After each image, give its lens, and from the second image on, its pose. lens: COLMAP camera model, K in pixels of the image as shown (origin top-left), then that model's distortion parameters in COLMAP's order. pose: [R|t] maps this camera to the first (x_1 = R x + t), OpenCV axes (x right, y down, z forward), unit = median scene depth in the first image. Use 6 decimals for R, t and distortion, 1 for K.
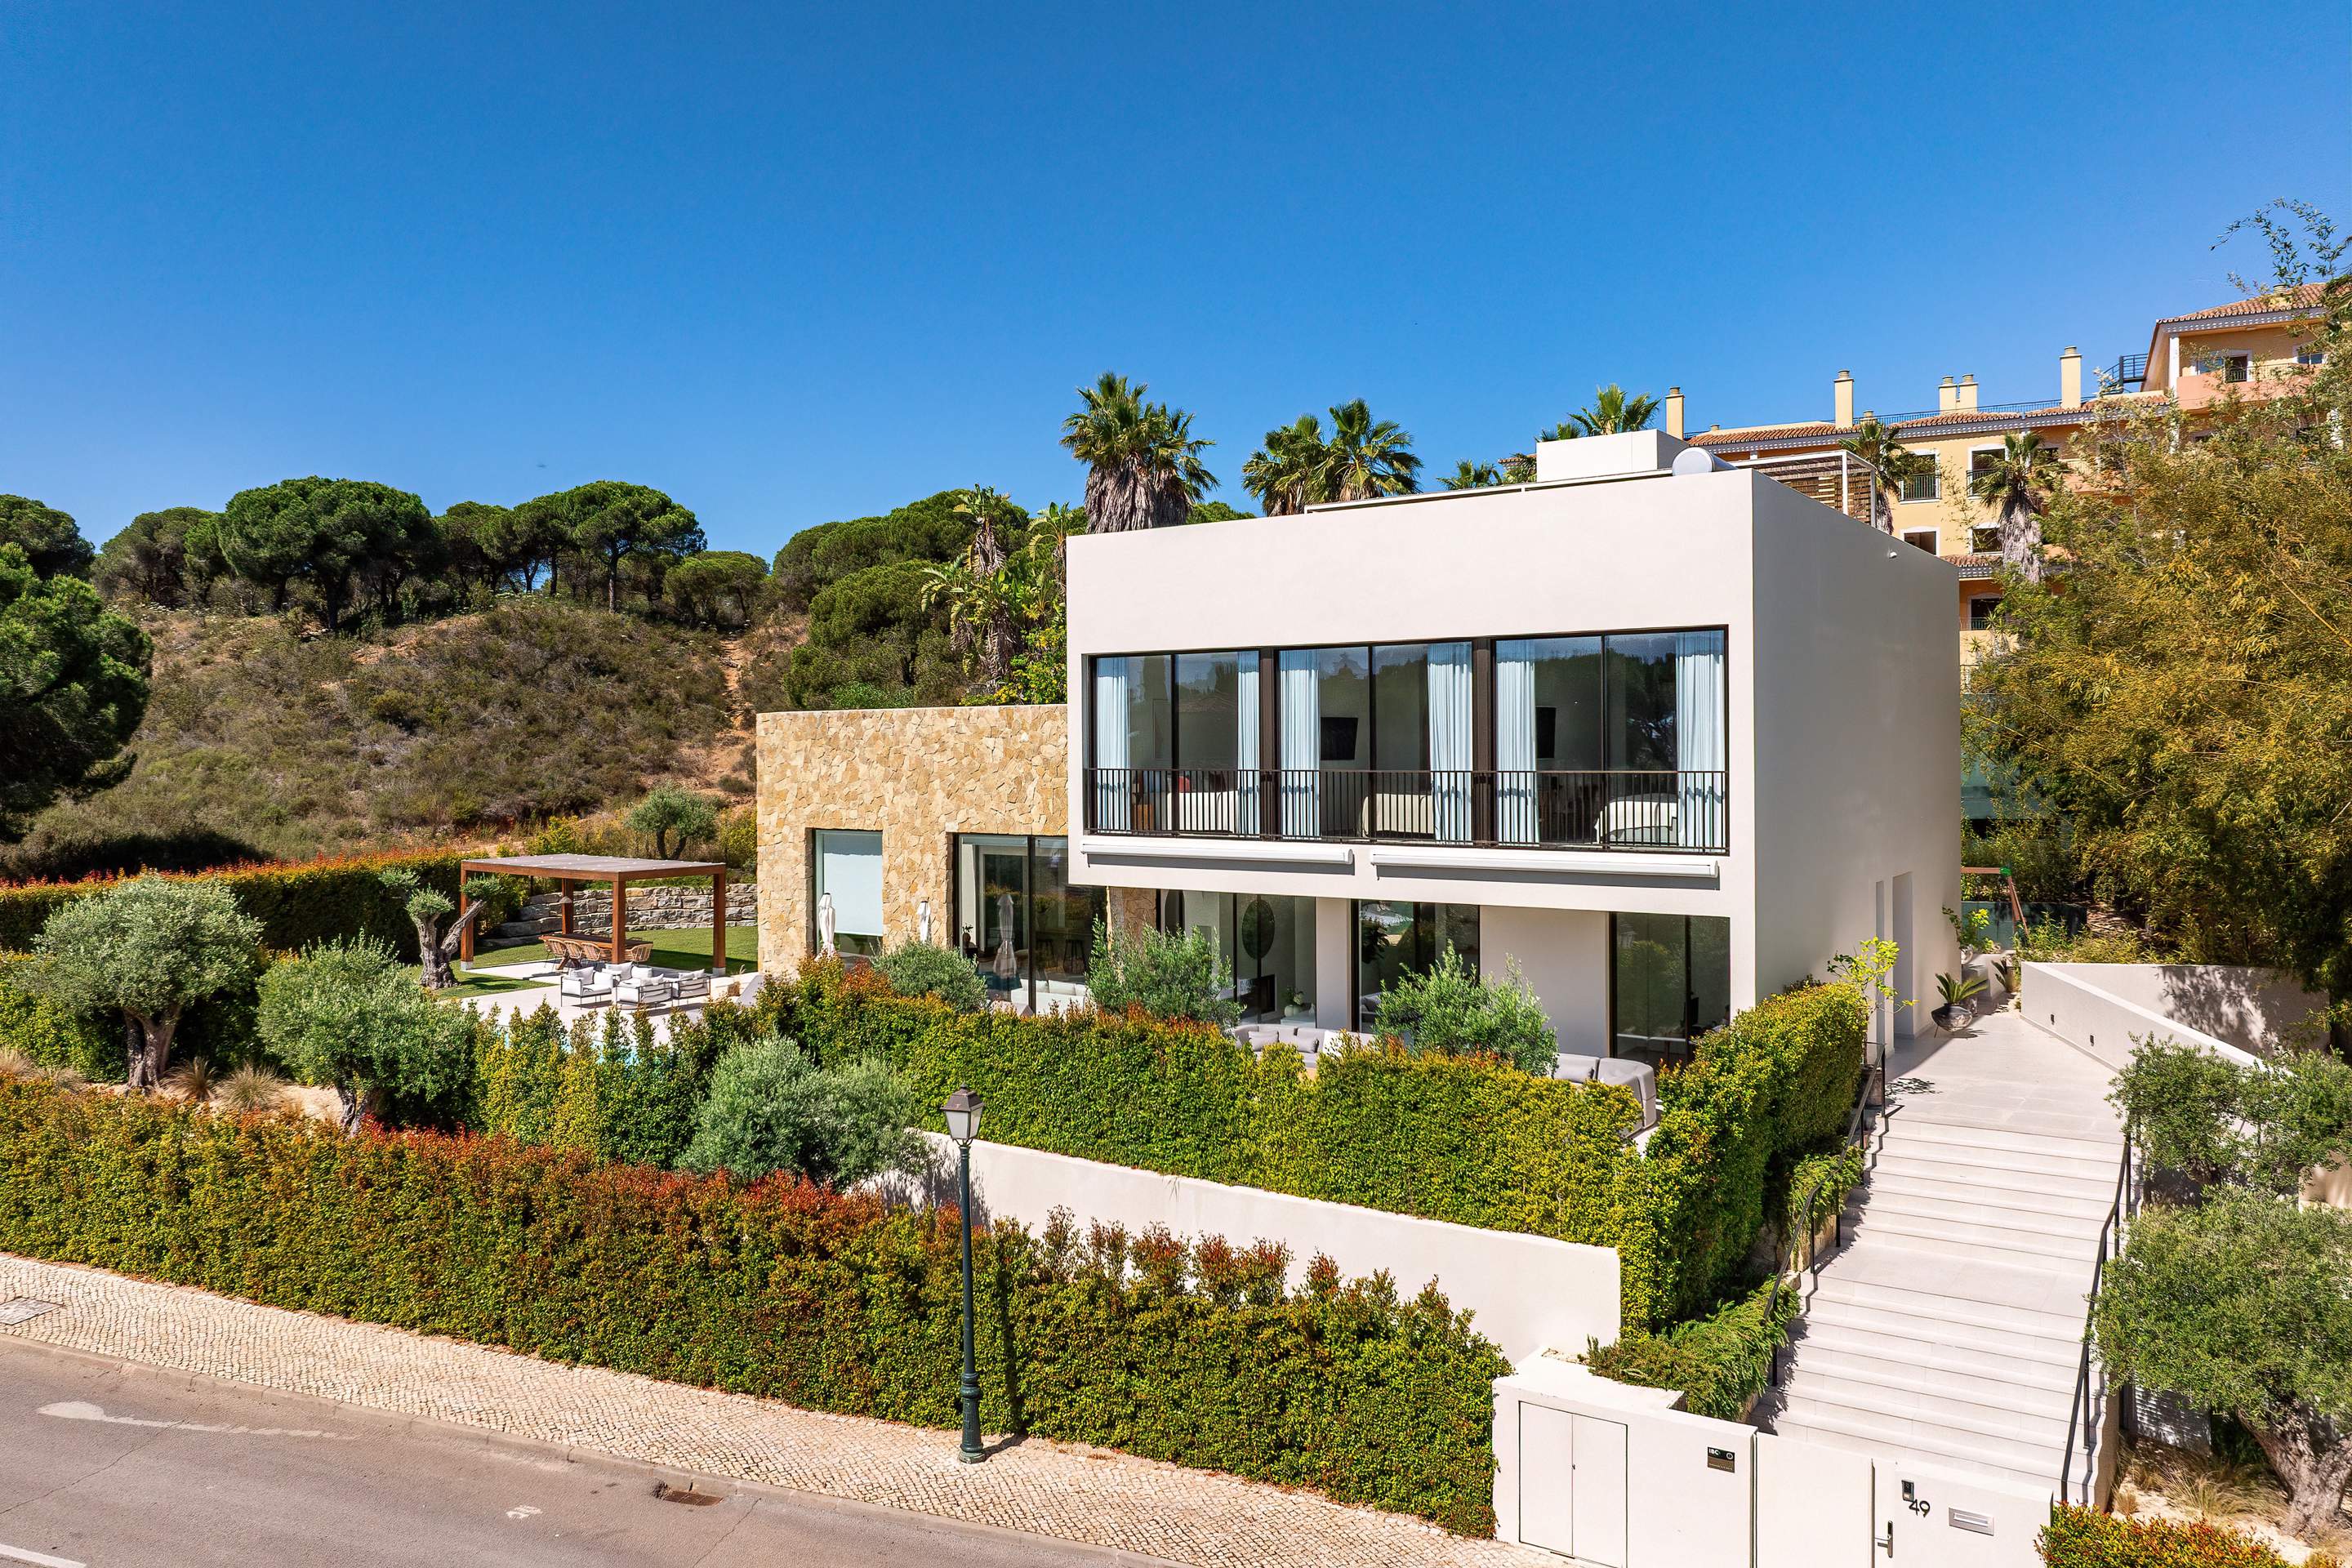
lens RADIAL K [[1669.5, 0, 1176.0], [0, 1669.5, 784.0], [0, 0, 1]] dist [-0.002424, -0.000618]
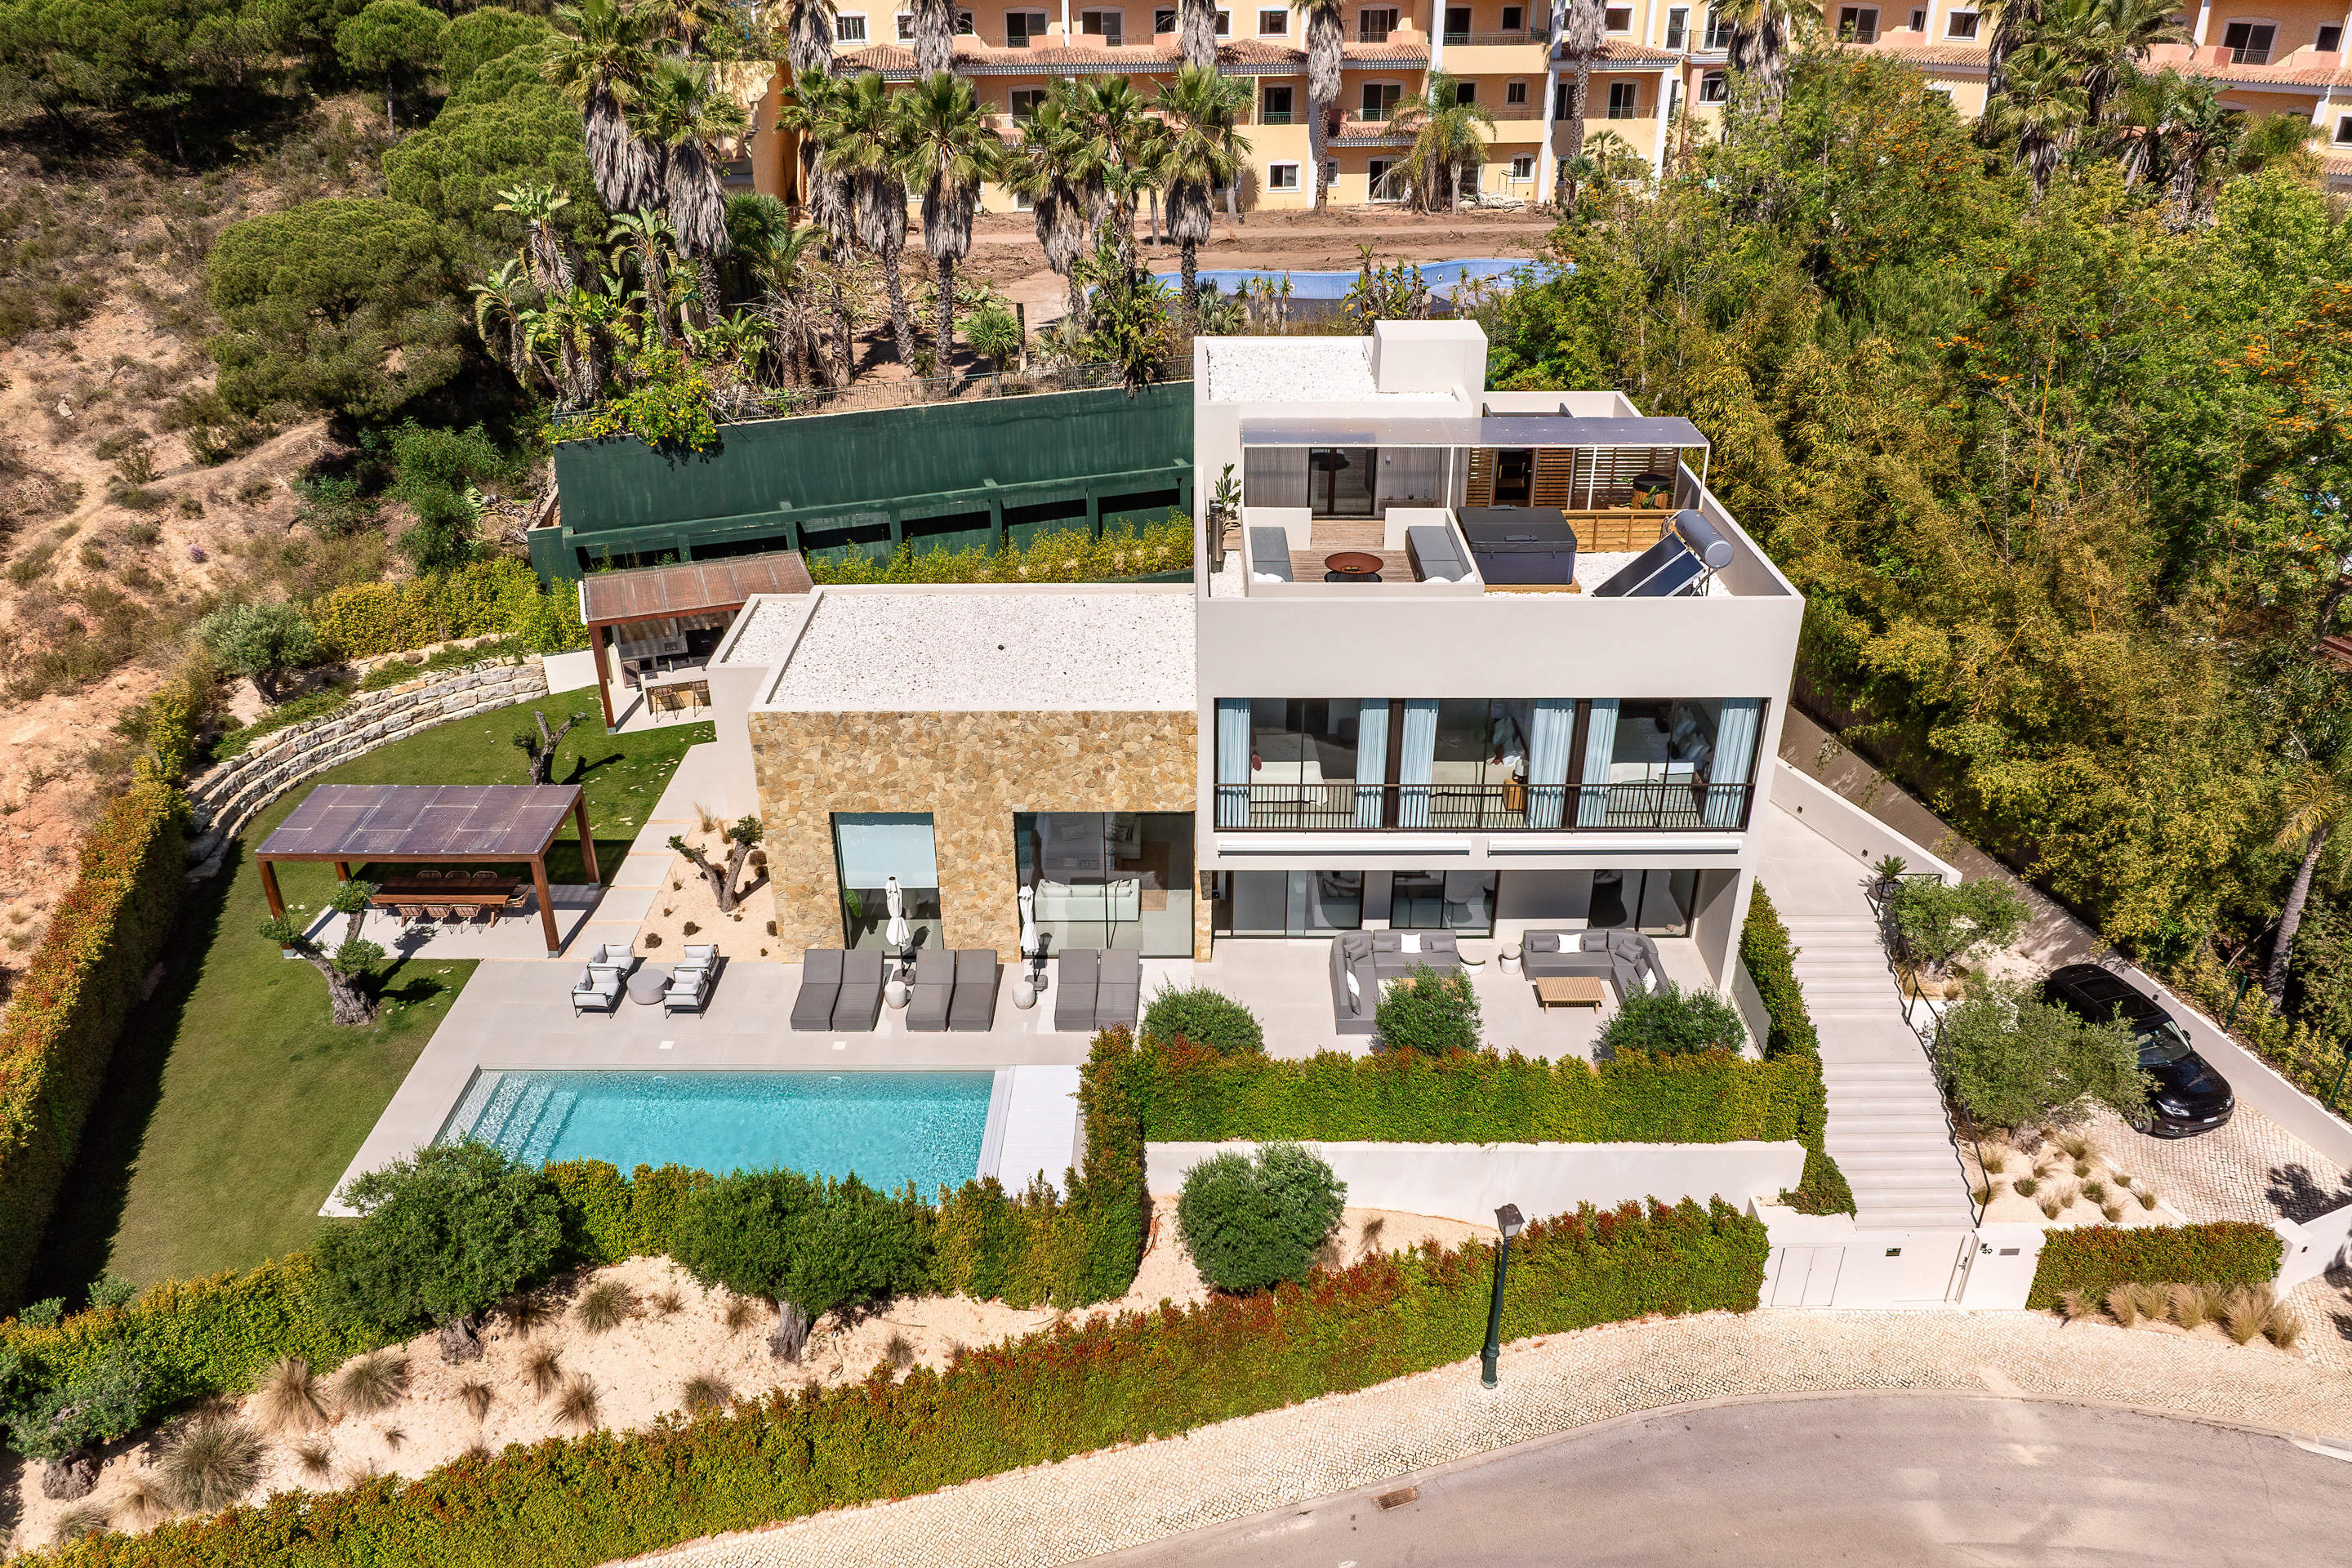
lens RADIAL K [[1669.5, 0, 1176.0], [0, 1669.5, 784.0], [0, 0, 1]] dist [-0.002424, -0.000618]
pose [[0.812811, -0.273149, 0.514517, -0.681940], [0.001189, 0.884026, 0.467437, -0.560400], [-0.582526, -0.379326, 0.718871, 0.164650]]
